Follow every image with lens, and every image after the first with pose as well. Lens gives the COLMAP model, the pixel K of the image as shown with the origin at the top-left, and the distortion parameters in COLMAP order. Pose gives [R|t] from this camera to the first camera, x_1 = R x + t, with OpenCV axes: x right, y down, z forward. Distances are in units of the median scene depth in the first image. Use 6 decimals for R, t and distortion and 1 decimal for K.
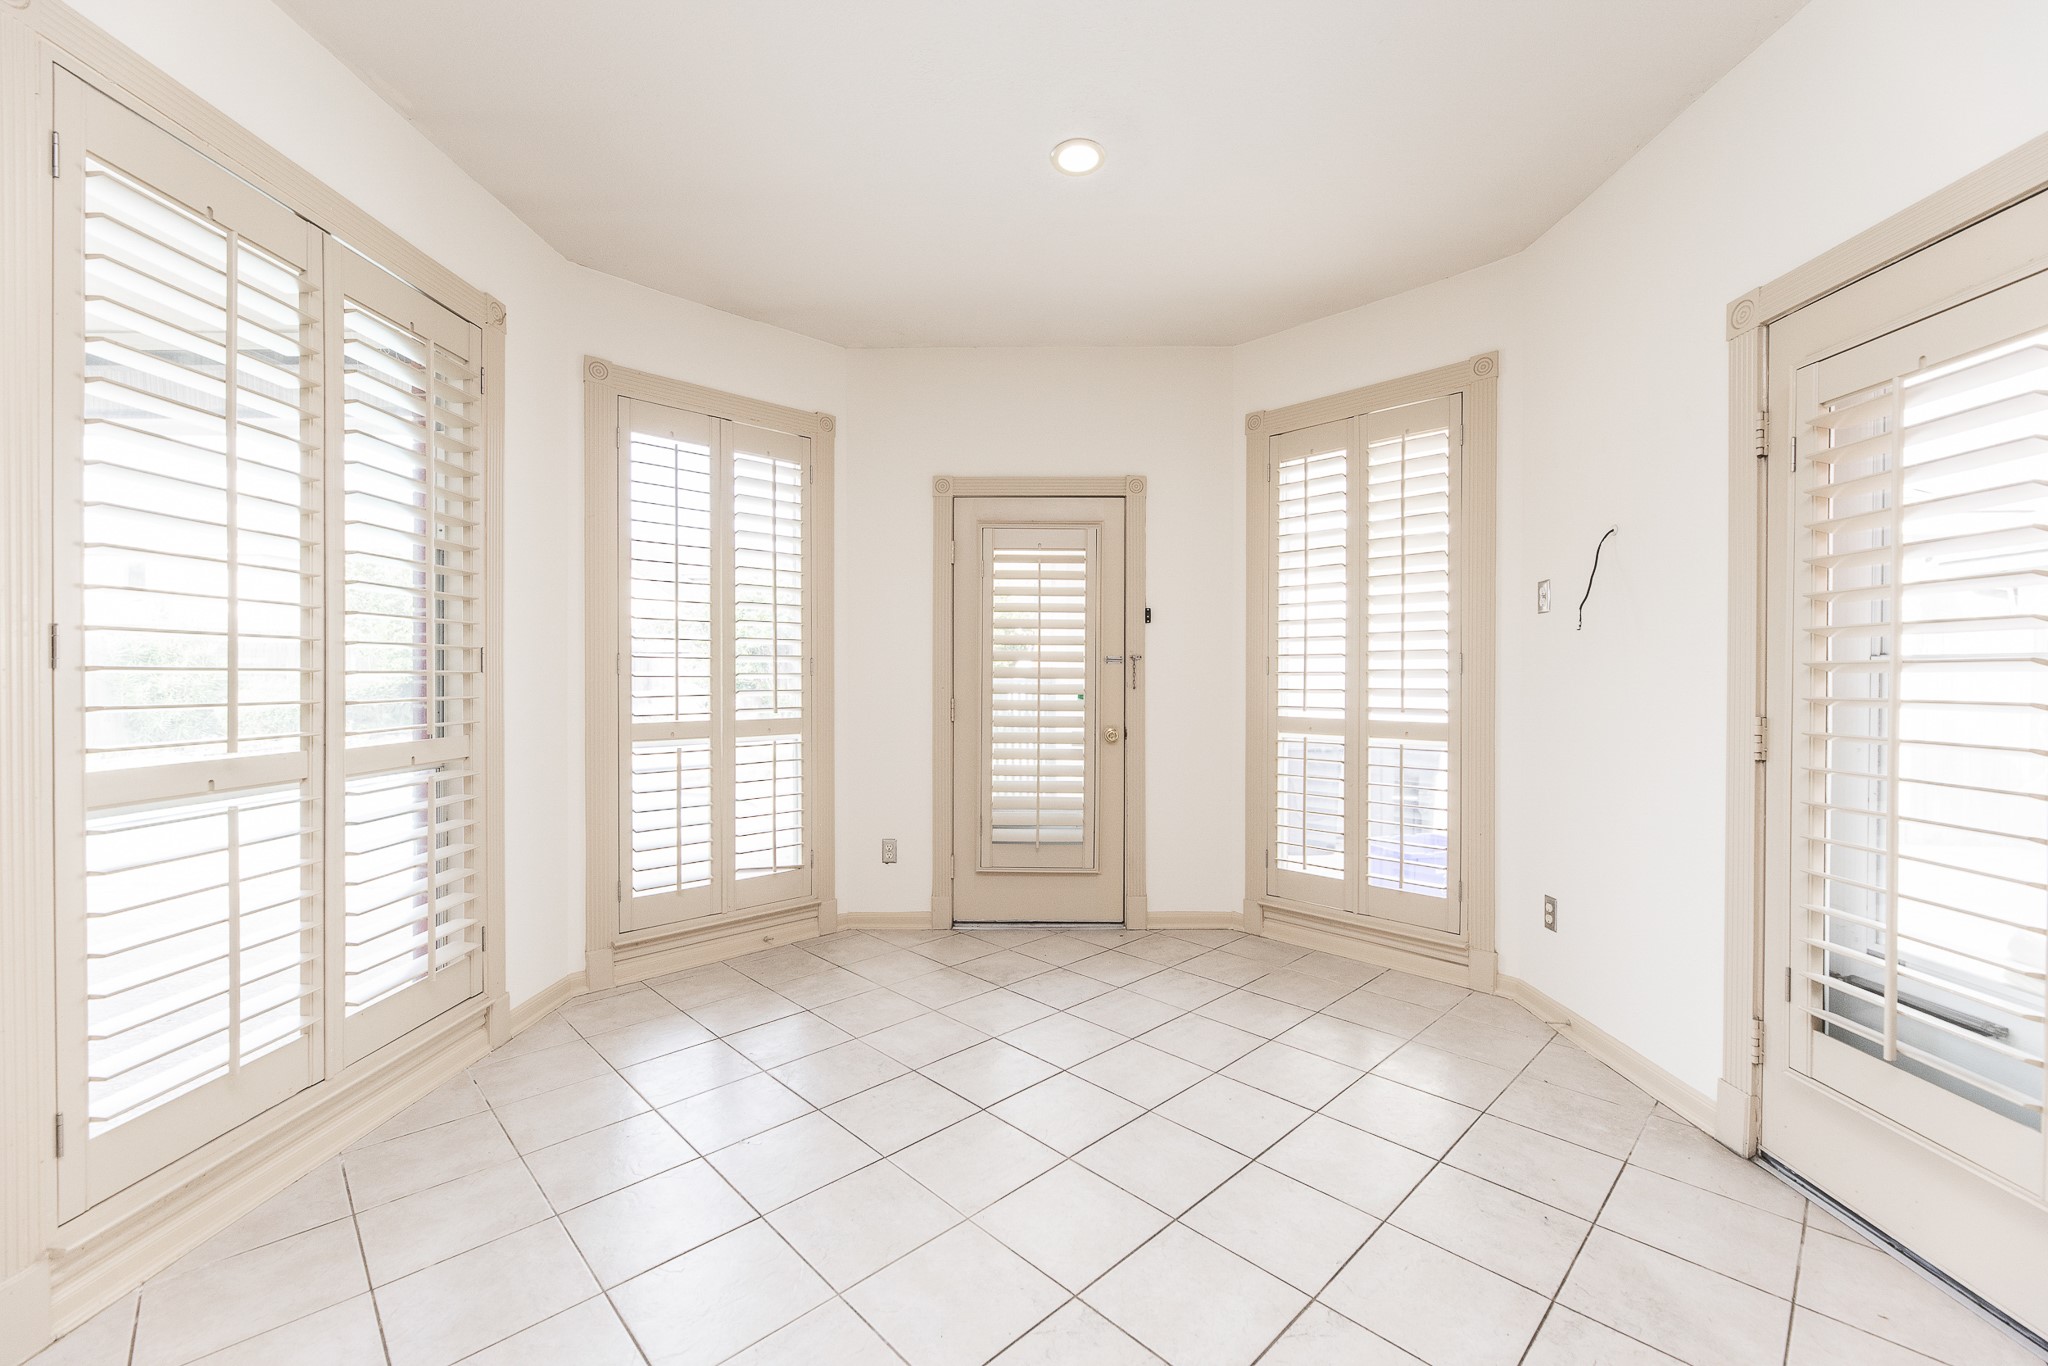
lens RADIAL K [[824.4, 0, 1038.0], [0, 824.4, 680.0], [0, 0, 1]] dist [-0.001957, -0.000204]
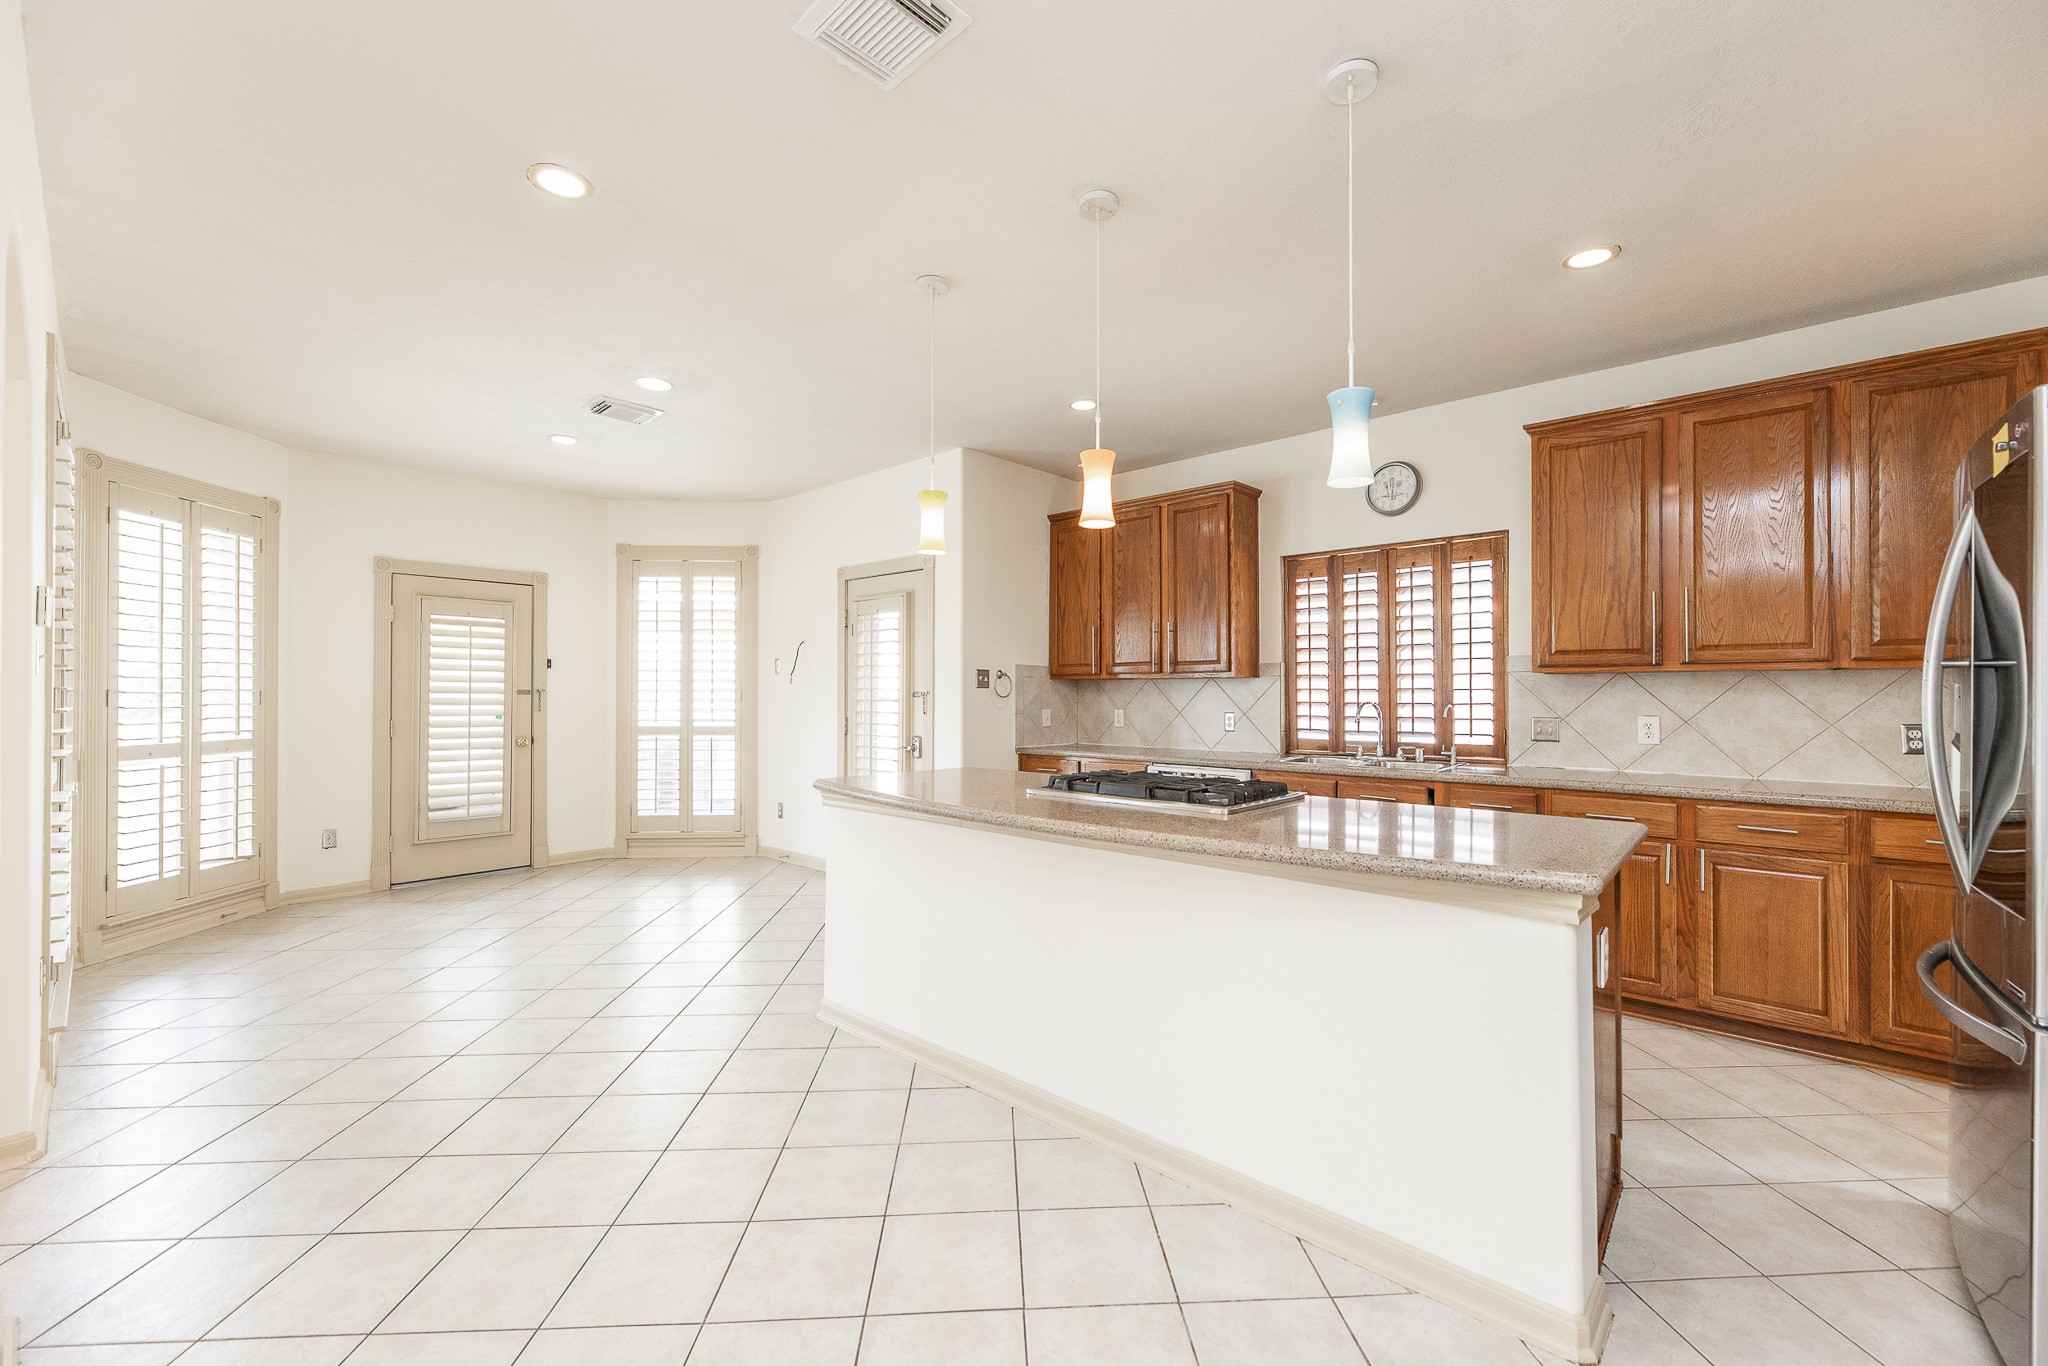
lens RADIAL K [[824.4, 0, 1039.2], [0, 824.4, 690.0], [0, 0, 1]] dist [-0.001957, -0.000204]
pose [[0.653608, 0.002370, 0.756830, -0.457798], [0.002821, 0.999981, -0.005568, -0.018331], [-0.756828, 0.005775, 0.653589, -0.742479]]
